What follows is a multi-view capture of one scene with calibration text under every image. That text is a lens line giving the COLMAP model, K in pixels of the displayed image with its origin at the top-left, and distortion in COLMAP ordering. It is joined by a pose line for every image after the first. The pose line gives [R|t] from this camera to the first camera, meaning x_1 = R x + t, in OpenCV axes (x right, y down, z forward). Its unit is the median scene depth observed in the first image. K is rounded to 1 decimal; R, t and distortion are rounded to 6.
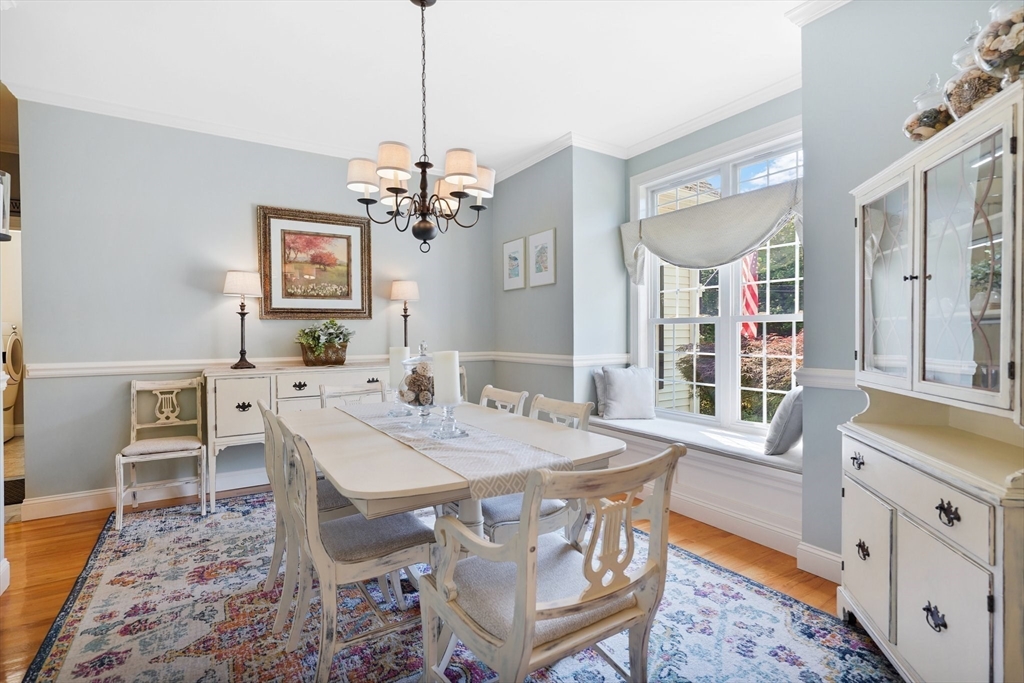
lens RADIAL K [[490.5, 0, 516.3], [0, 490.5, 337.5], [0, 0, 1]] dist [-0.013177, 0.008986]
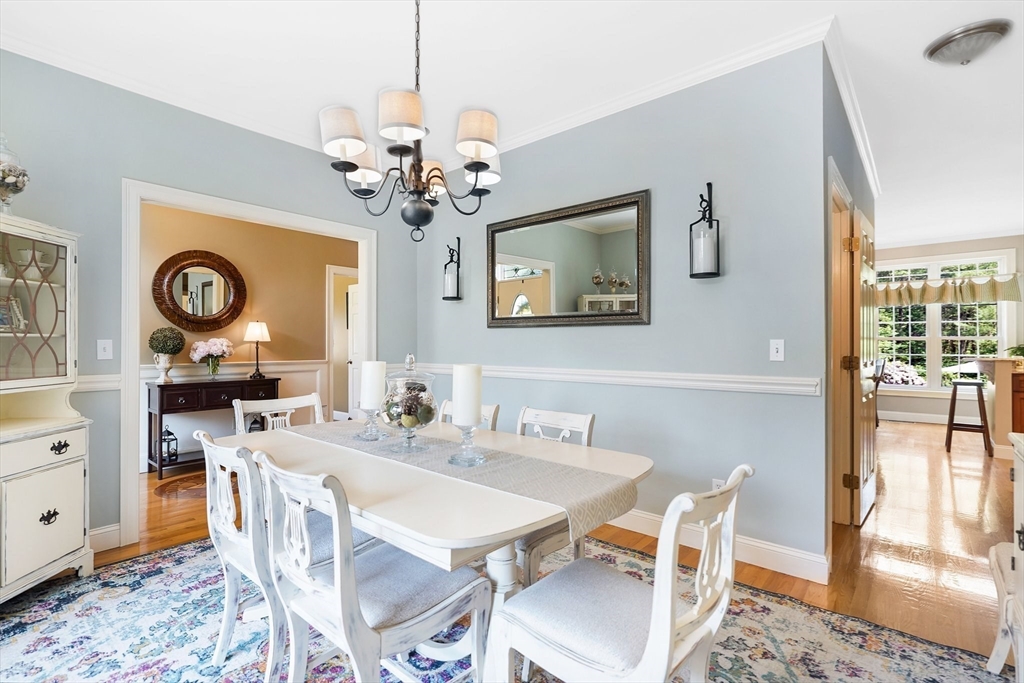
lens RADIAL K [[474.5, 0, 513.9], [0, 474.5, 335.6], [0, 0, 1]] dist [-0.001239, 0.000318]
pose [[-0.957796, -0.000840, -0.287446, -0.078462], [0.002133, 0.999947, -0.010030, -0.009434], [0.287440, -0.010220, -0.957744, 1.232927]]
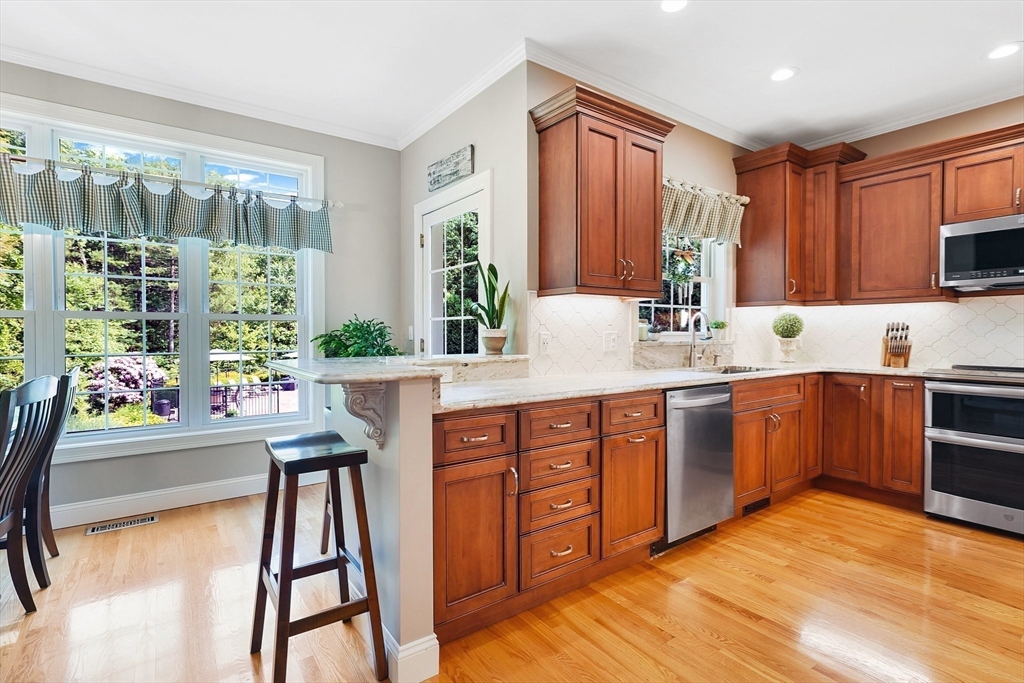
lens RADIAL K [[490.5, 0, 516.3], [0, 490.5, 337.5], [0, 0, 1]] dist [-0.013177, 0.008986]
pose [[0.060895, 0.015363, -0.998026, -1.509051], [-0.005211, 0.999873, 0.015074, 0.010347], [0.998131, 0.004283, 0.060967, 0.302658]]
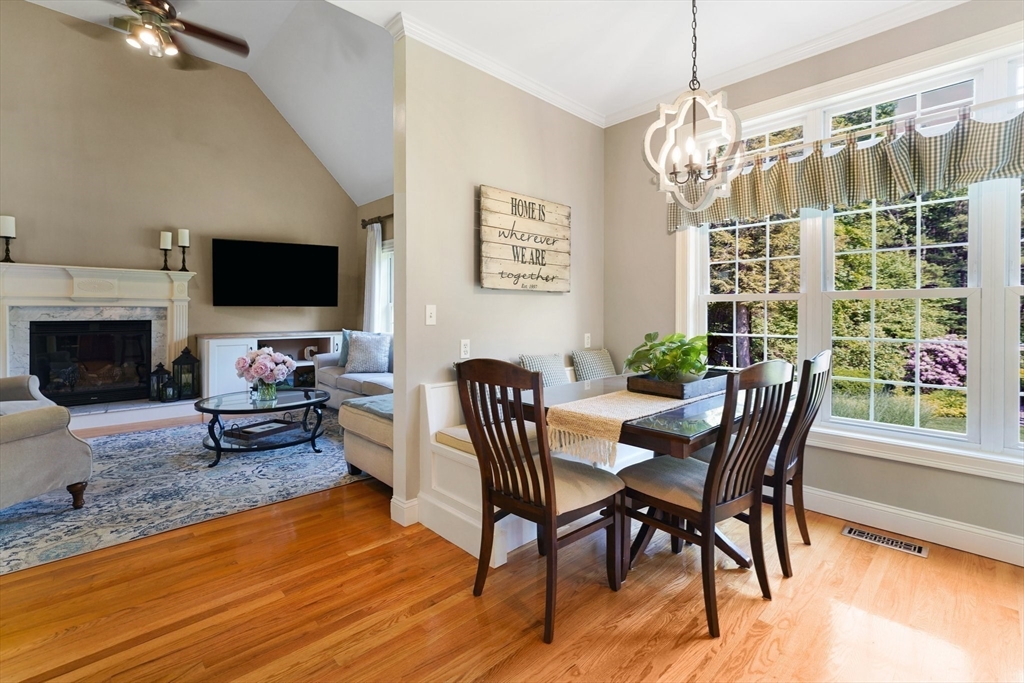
lens RADIAL K [[459.2, 0, 514.2], [0, 459.2, 314.9], [0, 0, 1]] dist [-0.000704, 0.000557]
pose [[-0.980450, 0.003620, -0.196733, -1.735560], [0.001576, 0.999943, 0.010543, 0.011540], [0.196760, 0.010027, -0.980400, 0.224814]]
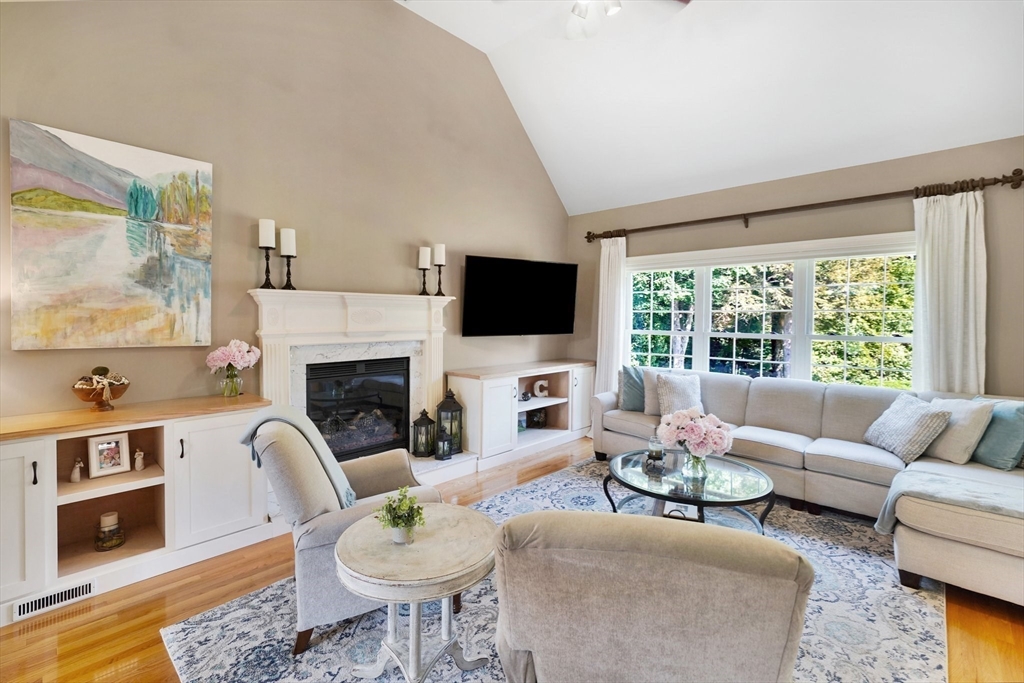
lens RADIAL K [[460.6, 0, 513.4], [0, 460.6, 324.6], [0, 0, 1]] dist [0.000475, 0.000199]
pose [[-0.967978, 0.003607, -0.251011, -0.789202], [-0.002807, 0.999679, 0.025191, -0.077339], [0.251021, 0.025089, -0.967656, -0.253339]]
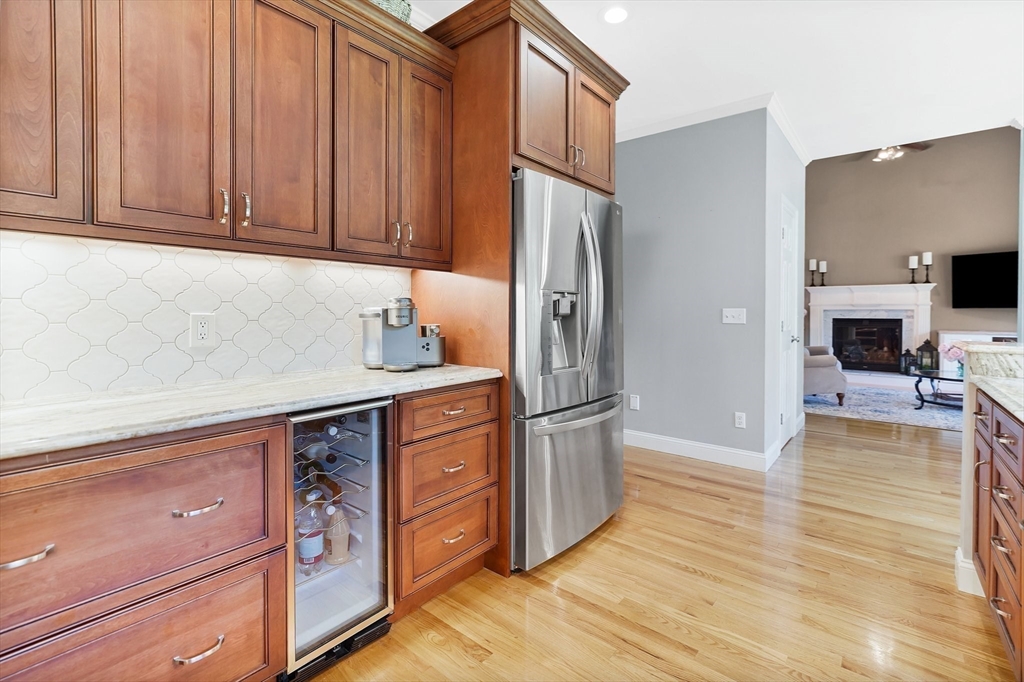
lens RADIAL K [[459.2, 0, 514.2], [0, 459.2, 314.4], [0, 0, 1]] dist [-0.000704, 0.000557]
pose [[-0.311199, -0.001591, 0.950343, -2.387658], [0.004113, 0.999987, 0.003020, 0.007898], [-0.950336, 0.004849, -0.311189, 0.973980]]
